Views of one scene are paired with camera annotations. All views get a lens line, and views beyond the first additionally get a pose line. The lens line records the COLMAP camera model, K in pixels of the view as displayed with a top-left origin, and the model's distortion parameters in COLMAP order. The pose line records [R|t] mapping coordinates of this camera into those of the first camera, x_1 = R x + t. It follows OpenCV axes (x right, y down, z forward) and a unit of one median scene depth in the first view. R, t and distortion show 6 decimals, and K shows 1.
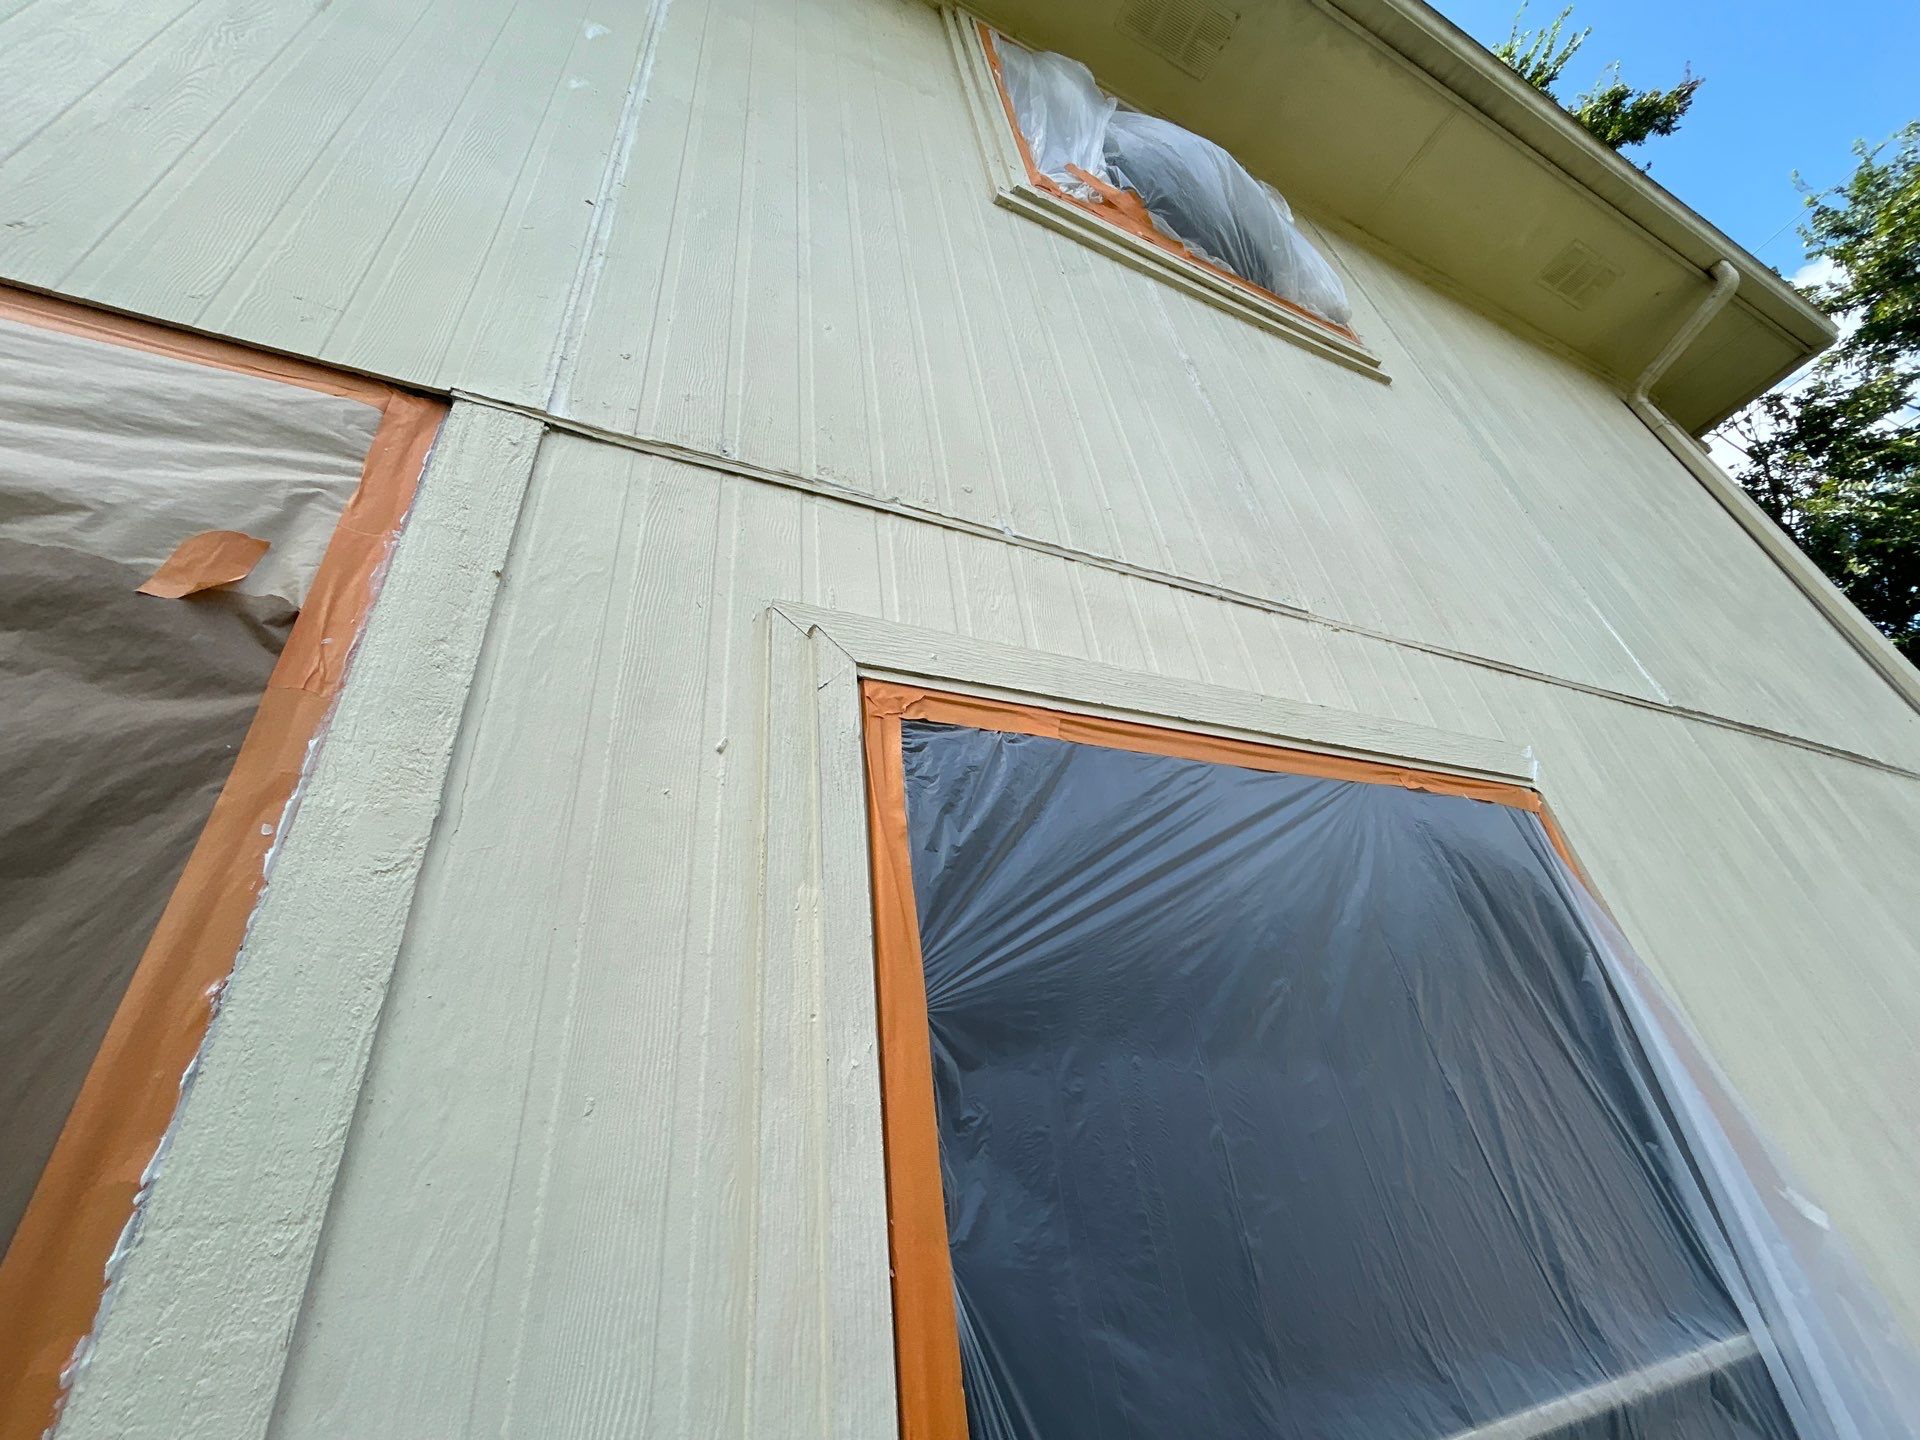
lens RADIAL K [[771.3, 0, 962.6], [0, 771.3, 723.8], [0, 0, 1]] dist [0.000377, 0.000602]
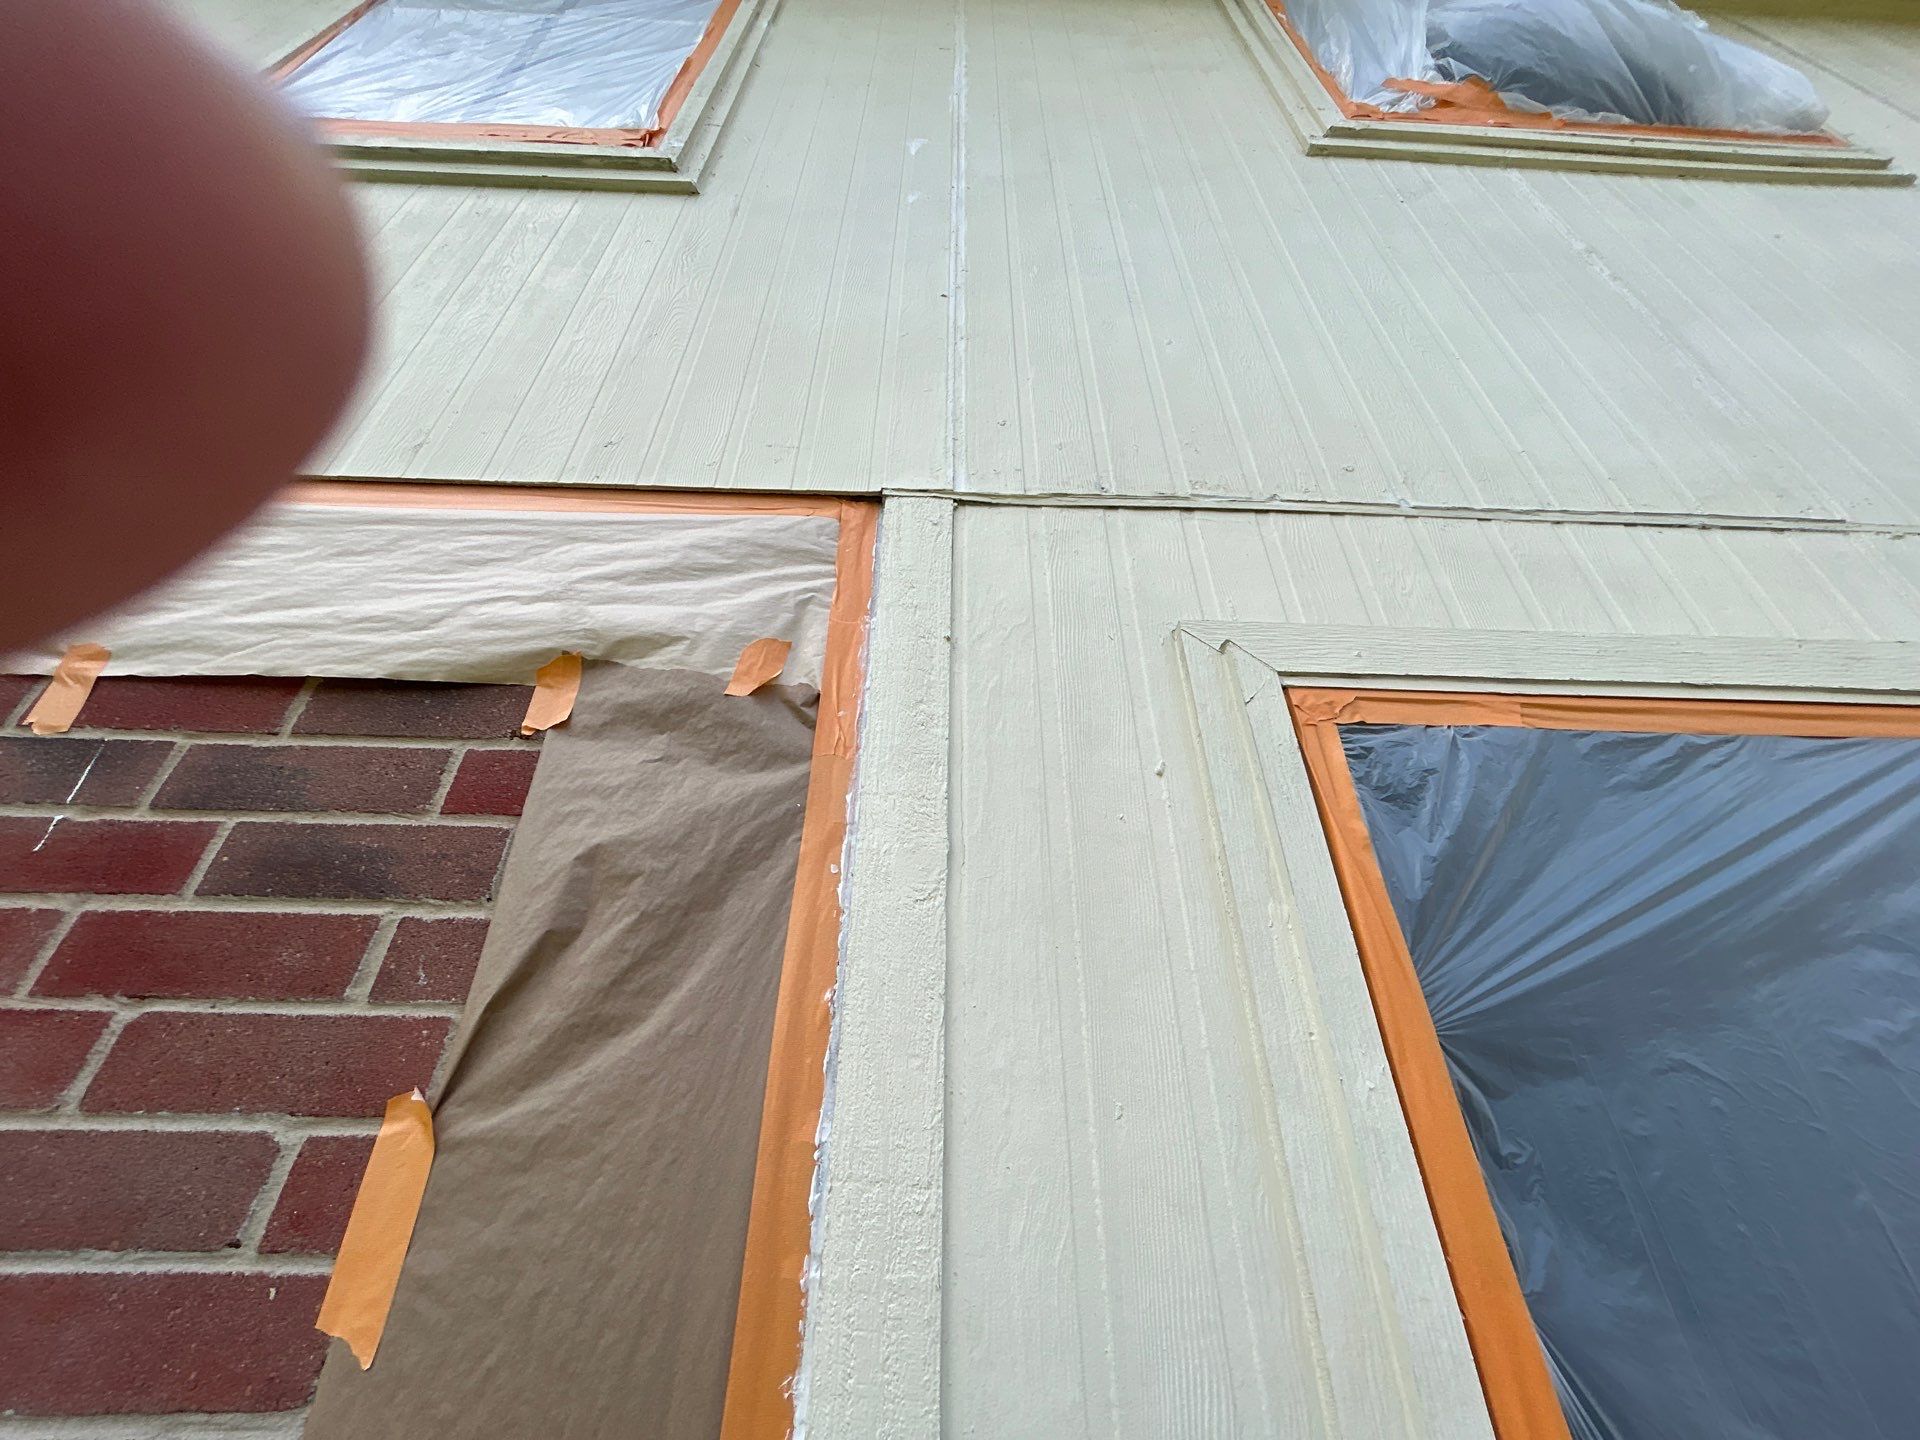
lens RADIAL K [[771.3, 0, 962.6], [0, 771.3, 723.8], [0, 0, 1]] dist [0.000377, 0.000602]
pose [[0.919679, -0.108514, -0.377380, -0.151205], [0.106554, 0.993963, -0.026138, -0.032616], [0.377938, -0.016173, 0.925689, -0.065225]]
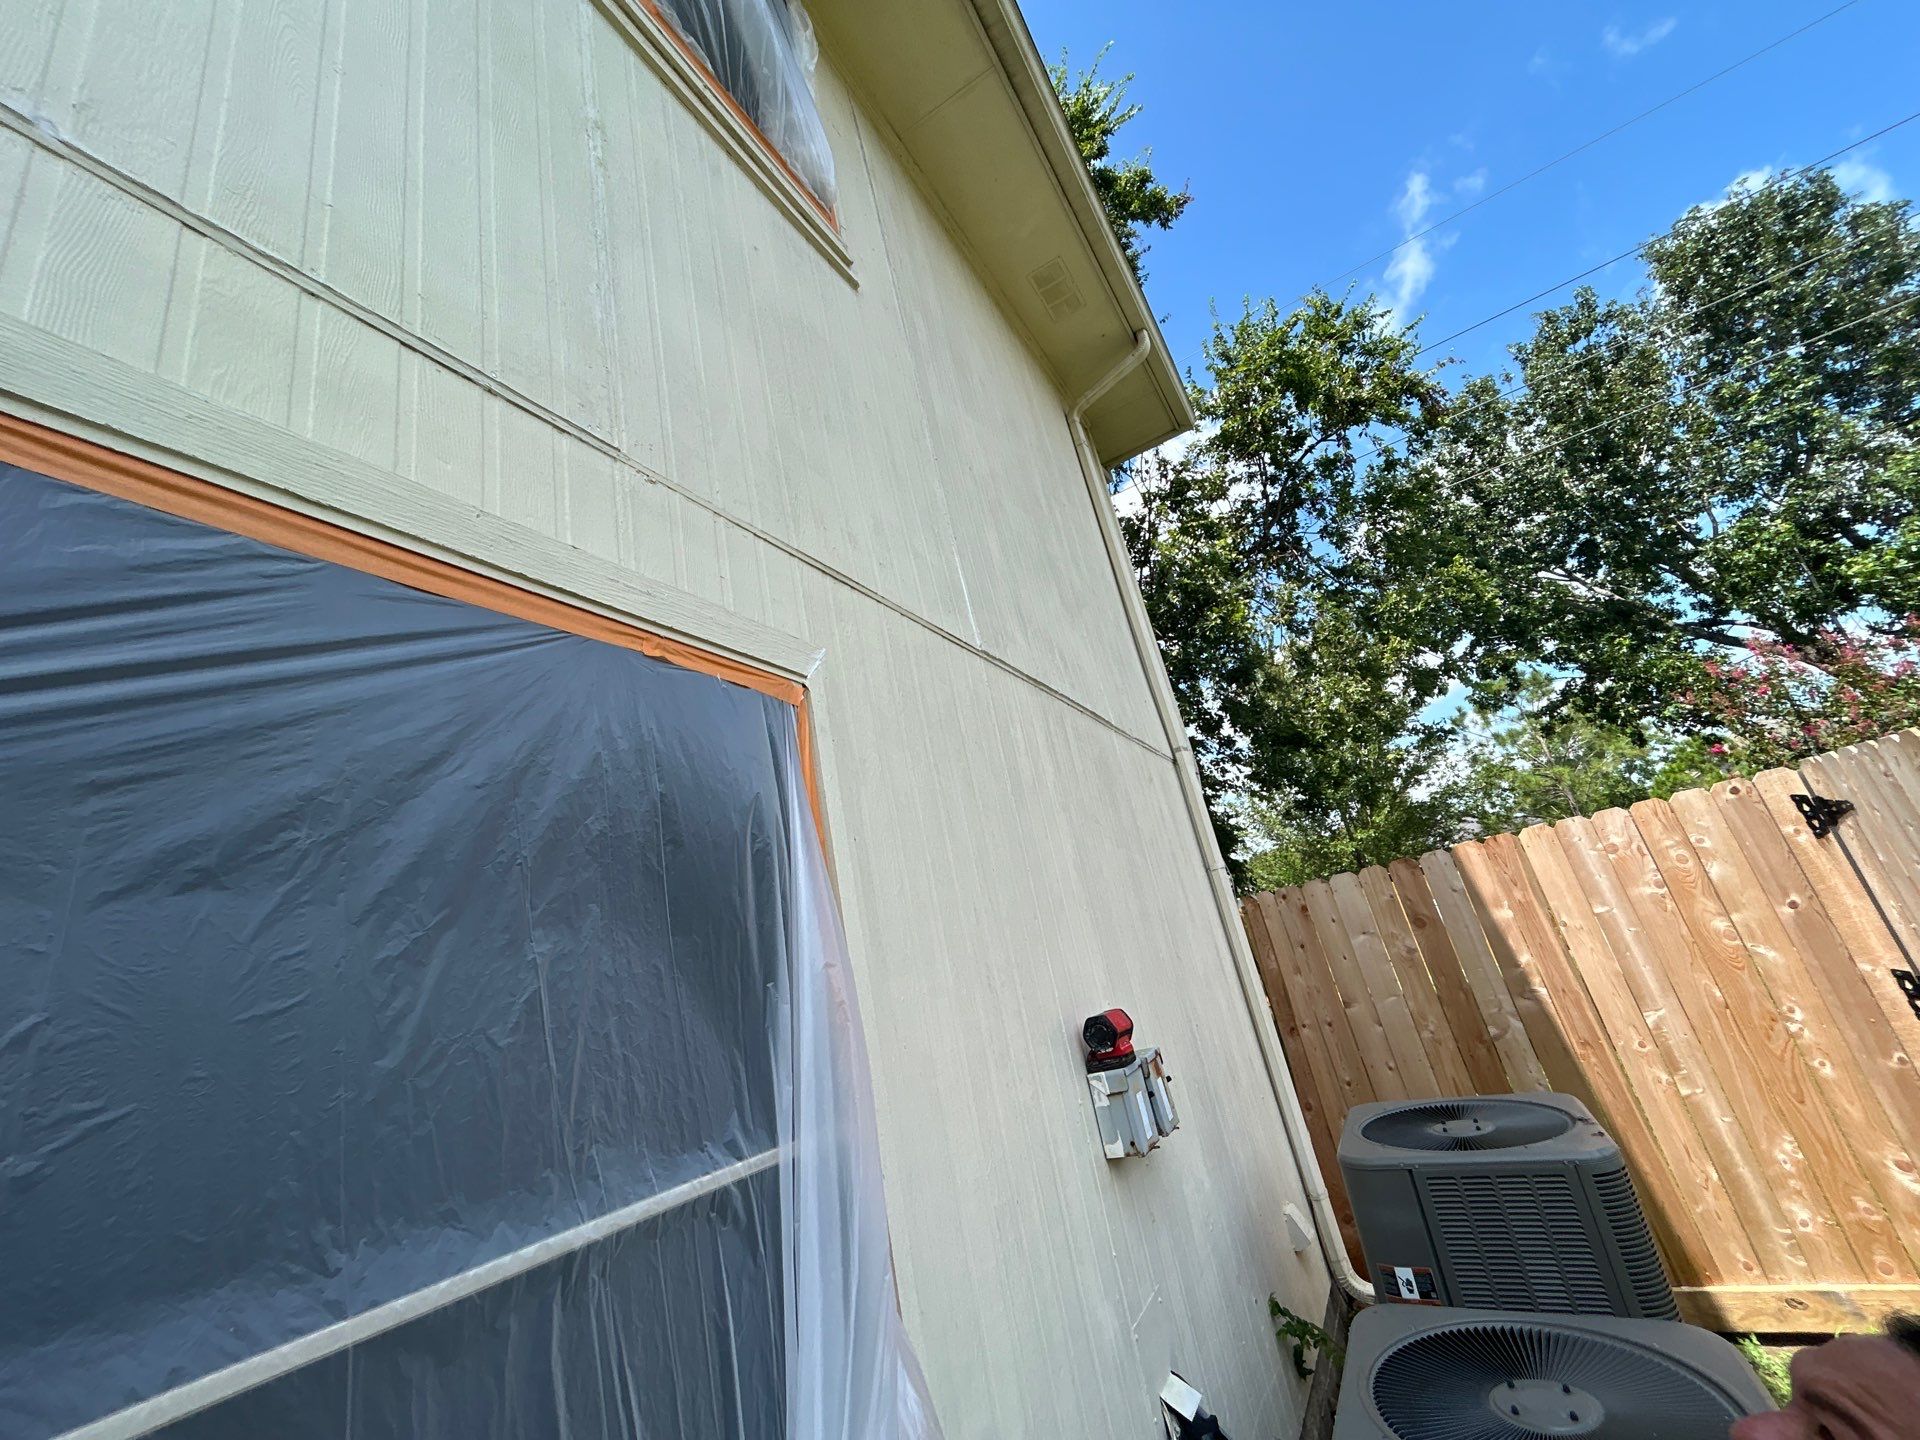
lens RADIAL K [[771.3, 0, 962.6], [0, 771.3, 723.8], [0, 0, 1]] dist [0.000377, 0.000602]
pose [[0.815084, 0.137081, 0.562891, 0.540663], [-0.212901, 0.974493, 0.070969, 0.024578], [-0.538805, -0.177686, 0.823478, 0.006047]]
